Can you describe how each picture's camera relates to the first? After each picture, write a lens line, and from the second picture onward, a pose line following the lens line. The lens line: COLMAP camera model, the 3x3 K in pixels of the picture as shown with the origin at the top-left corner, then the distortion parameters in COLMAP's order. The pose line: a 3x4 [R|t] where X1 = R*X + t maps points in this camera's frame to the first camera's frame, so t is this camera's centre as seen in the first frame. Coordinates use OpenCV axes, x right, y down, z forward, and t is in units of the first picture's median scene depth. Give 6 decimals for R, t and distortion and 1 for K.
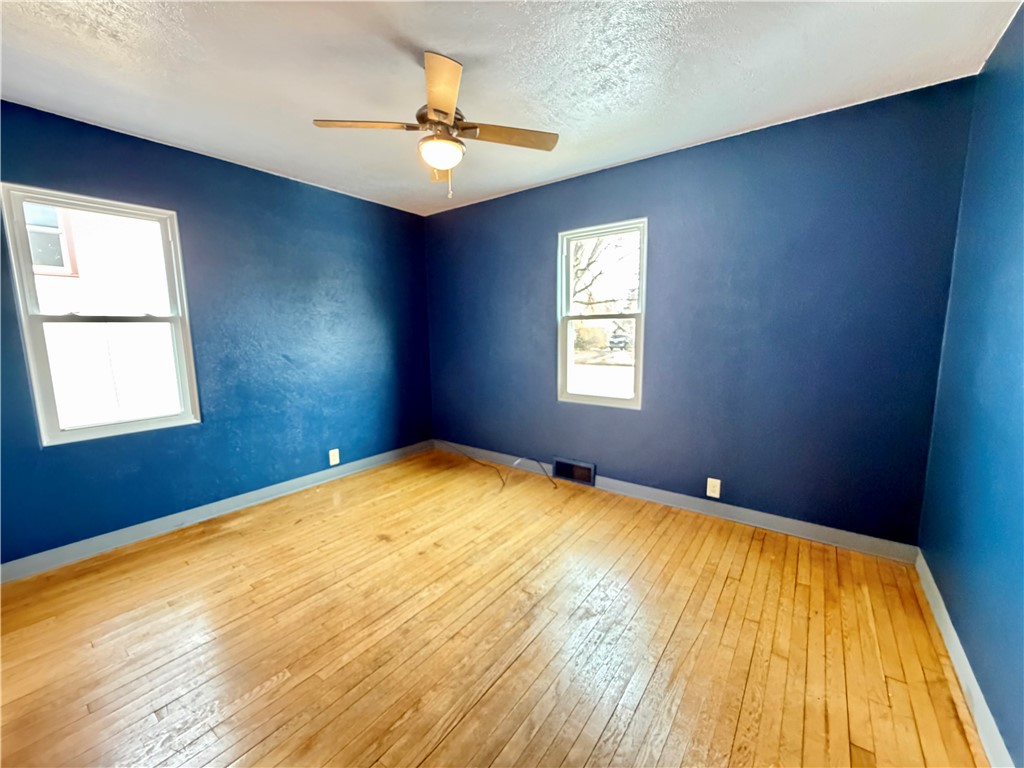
lens RADIAL K [[405.8, 0, 510.5], [0, 405.8, 382.9], [0, 0, 1]] dist [0.000684, 0.000190]
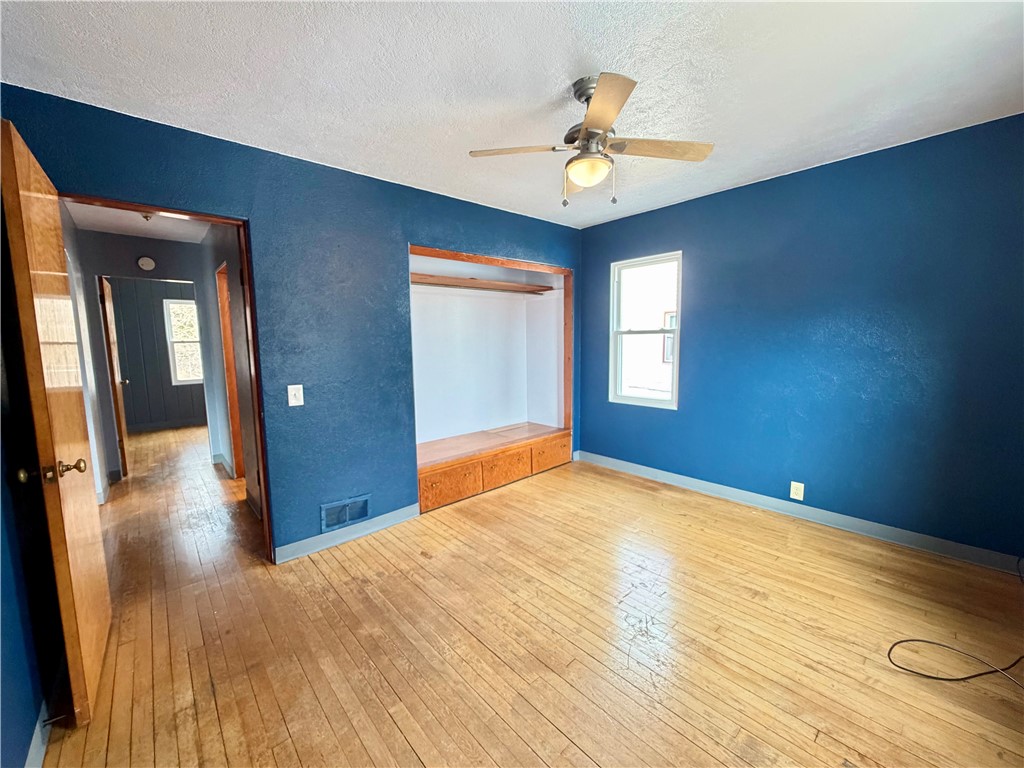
lens RADIAL K [[405.8, 0, 510.5], [0, 405.8, 382.9], [0, 0, 1]] dist [0.000684, 0.000190]
pose [[-0.184922, 0.119546, -0.975455, 0.625378], [-0.112615, 0.983458, 0.141875, -0.118744], [0.976280, 0.136087, -0.168400, 0.727393]]
